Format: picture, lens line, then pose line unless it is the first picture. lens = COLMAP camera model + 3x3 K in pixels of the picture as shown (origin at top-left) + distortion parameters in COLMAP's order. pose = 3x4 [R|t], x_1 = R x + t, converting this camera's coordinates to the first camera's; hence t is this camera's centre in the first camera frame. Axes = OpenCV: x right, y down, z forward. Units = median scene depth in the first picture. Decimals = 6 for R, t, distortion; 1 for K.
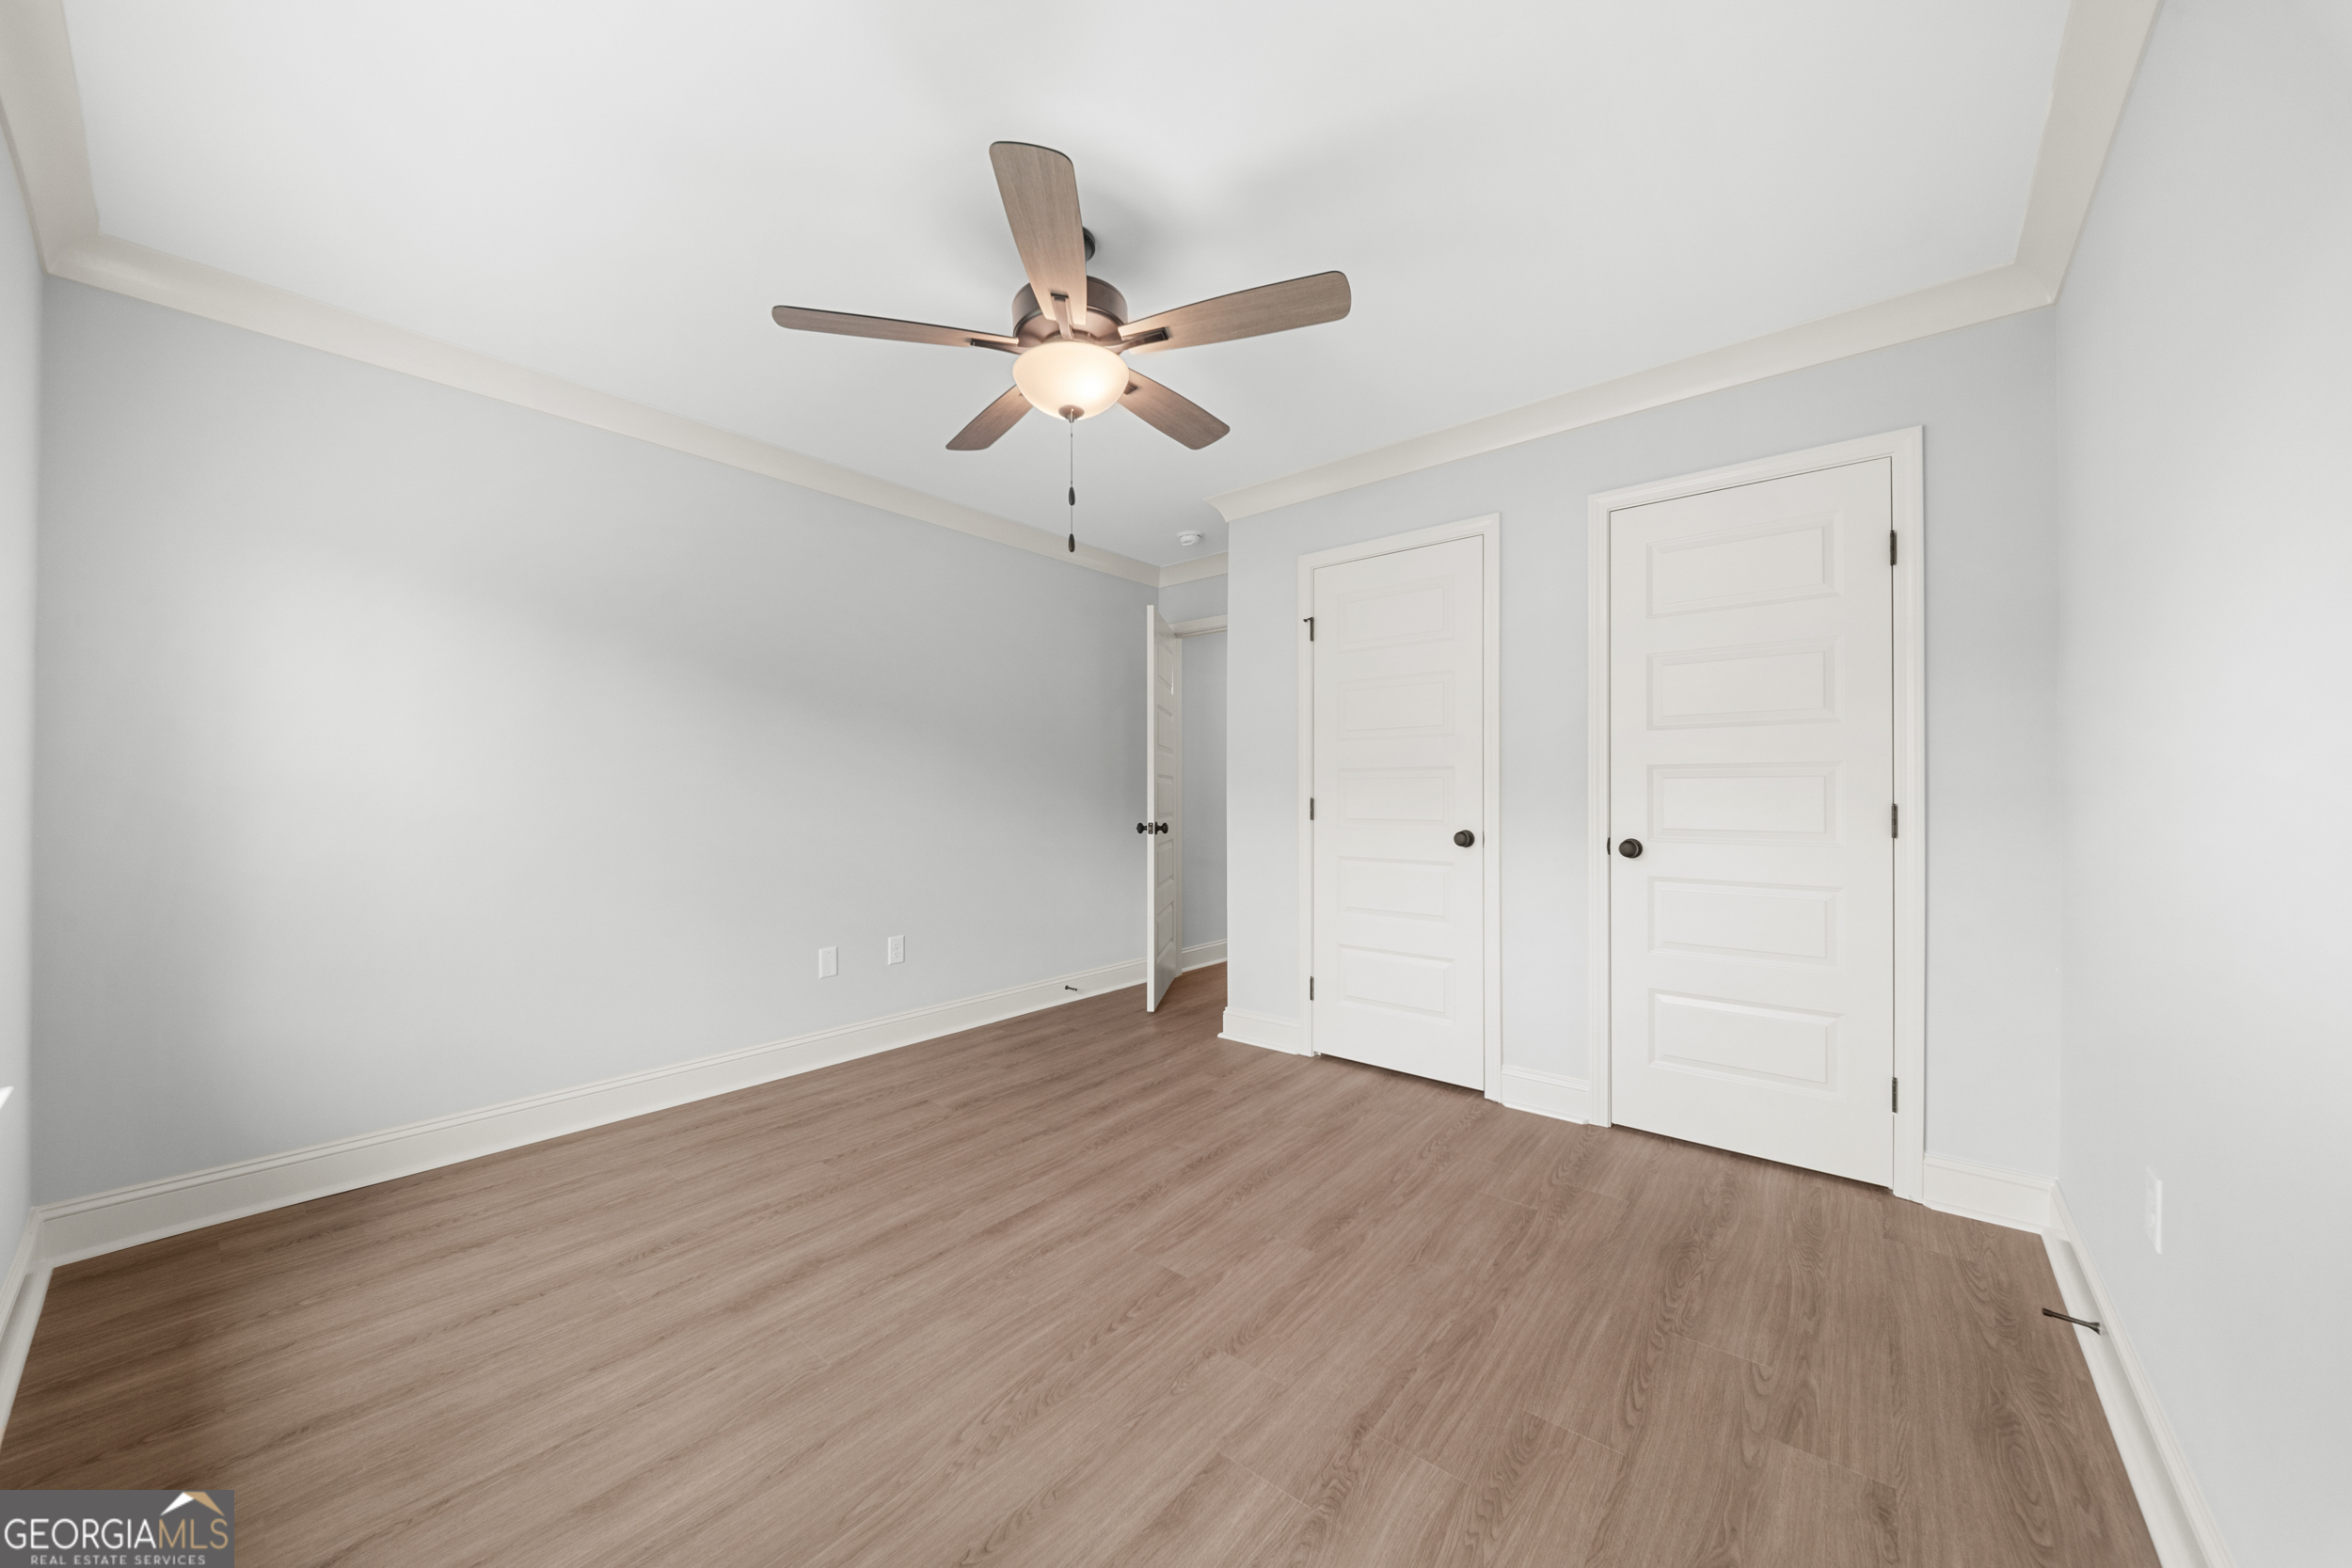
lens RADIAL K [[835.9, 0, 1162.2], [0, 835.9, 789.7], [0, 0, 1]] dist [0.008297, -0.000113]
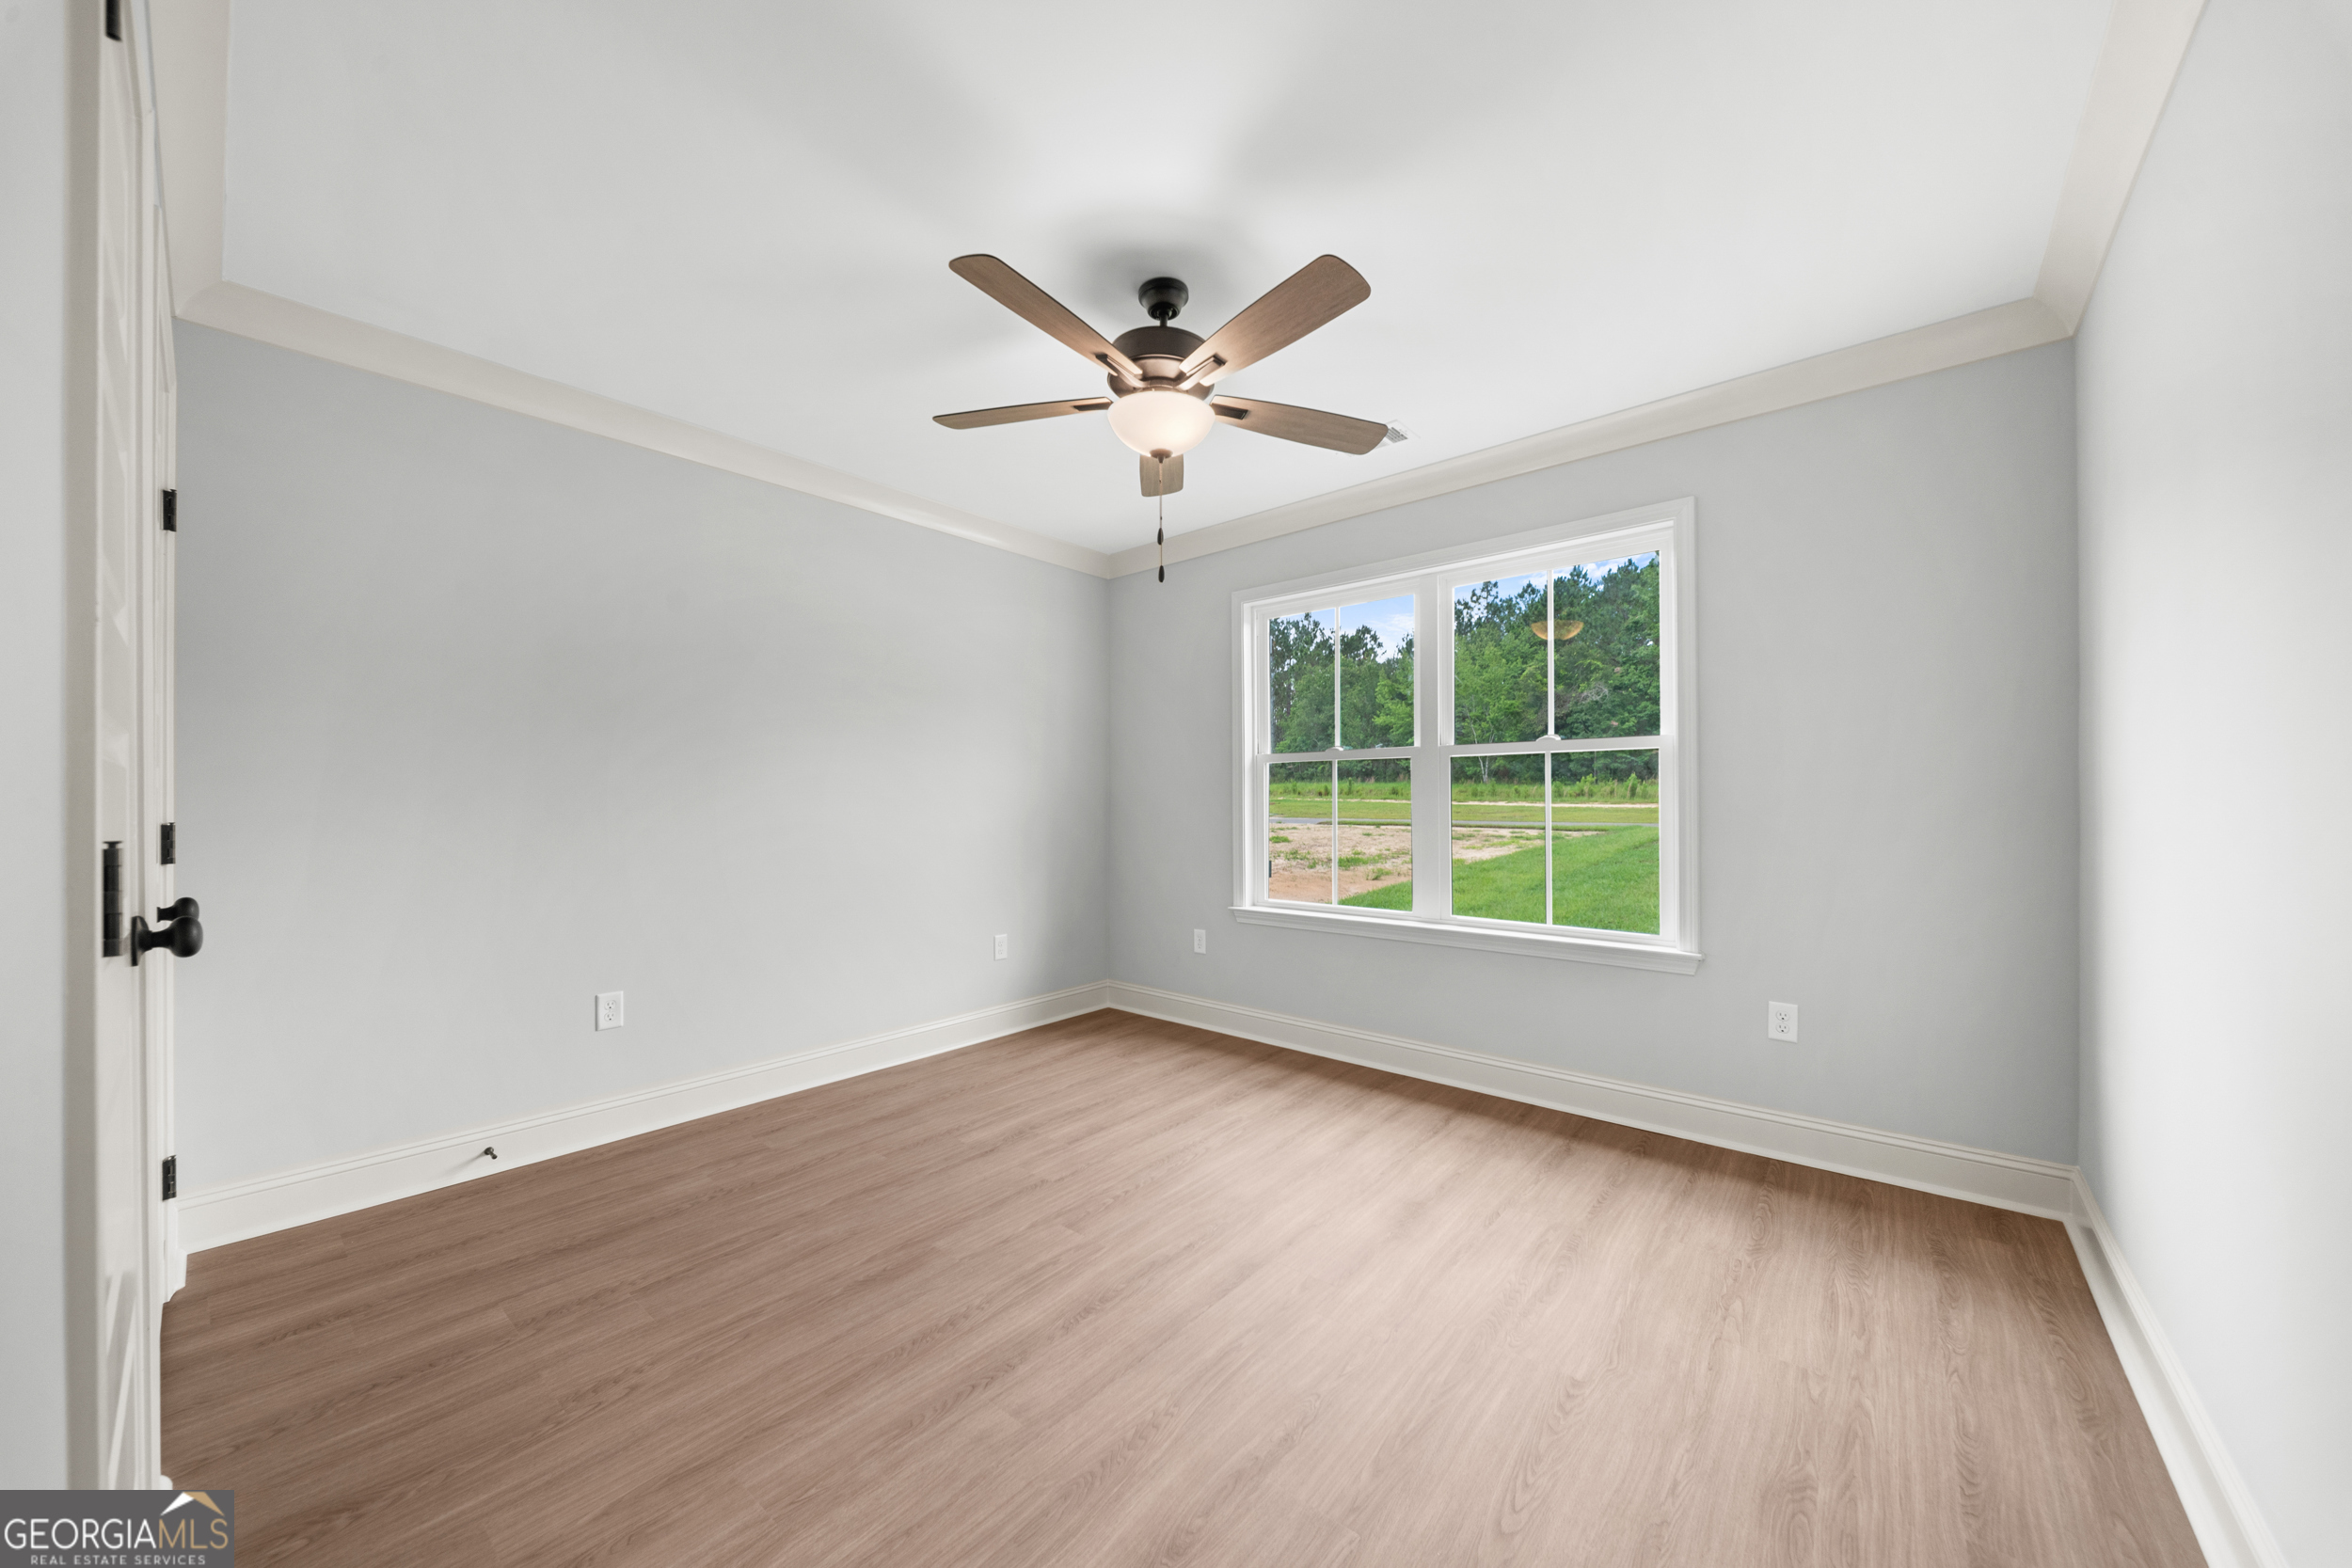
lens RADIAL K [[835.9, 0, 1162.2], [0, 835.9, 789.7], [0, 0, 1]] dist [0.008297, -0.000113]
pose [[-0.999964, 0.003209, 0.007808, -0.113975], [0.003072, 0.999843, -0.017441, 0.004185], [-0.007863, -0.017416, -0.999817, 2.031359]]
